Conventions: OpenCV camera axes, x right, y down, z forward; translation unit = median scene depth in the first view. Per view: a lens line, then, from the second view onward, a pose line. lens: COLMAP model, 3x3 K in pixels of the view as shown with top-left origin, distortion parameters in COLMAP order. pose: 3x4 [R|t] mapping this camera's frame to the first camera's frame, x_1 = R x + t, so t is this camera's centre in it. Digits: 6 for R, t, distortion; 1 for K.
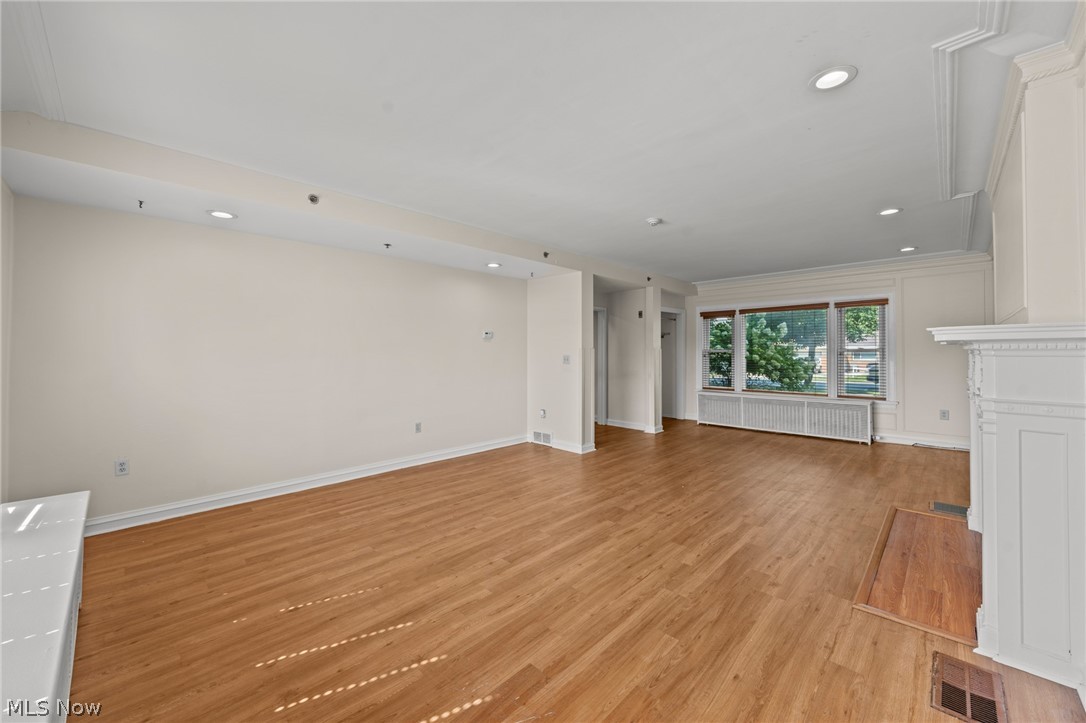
lens RADIAL K [[423.8, 0, 564.0], [0, 423.8, 345.0], [0, 0, 1]] dist [-0.001638, 0.000066]
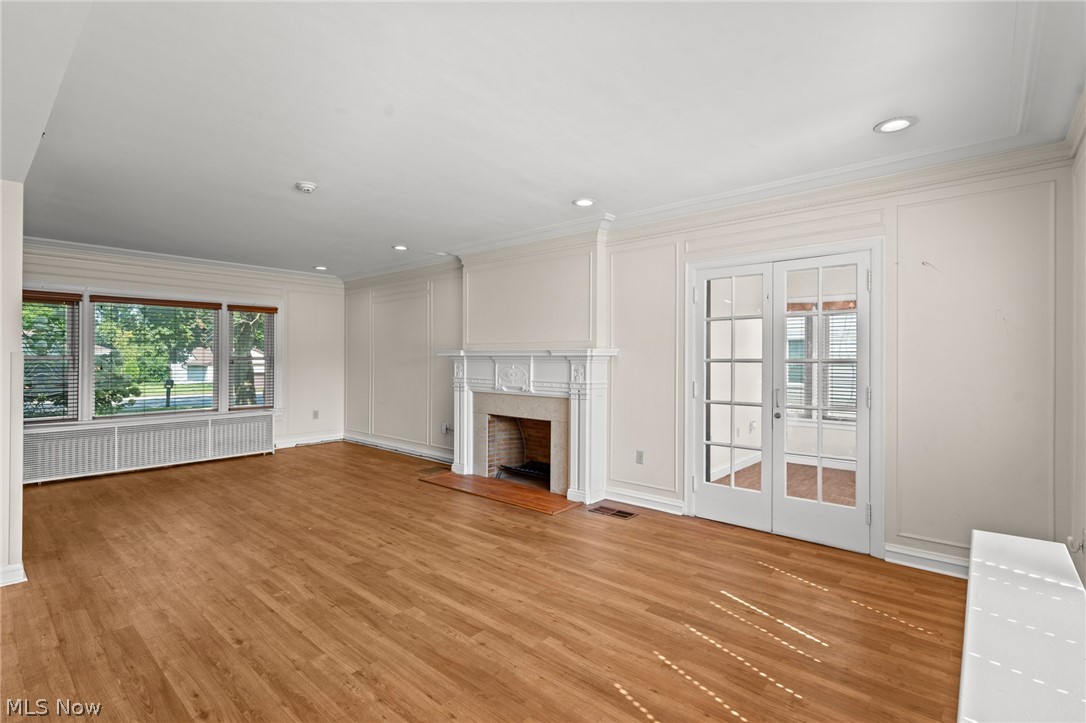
lens RADIAL K [[492.1, 0, 544.7], [0, 492.1, 359.9], [0, 0, 1]] dist [0.004192, -0.000416]
pose [[-0.026655, 0.001065, 0.999644, -0.876867], [-0.017928, 0.999838, -0.001543, 0.011220], [-0.999484, -0.017962, -0.026632, 0.773596]]
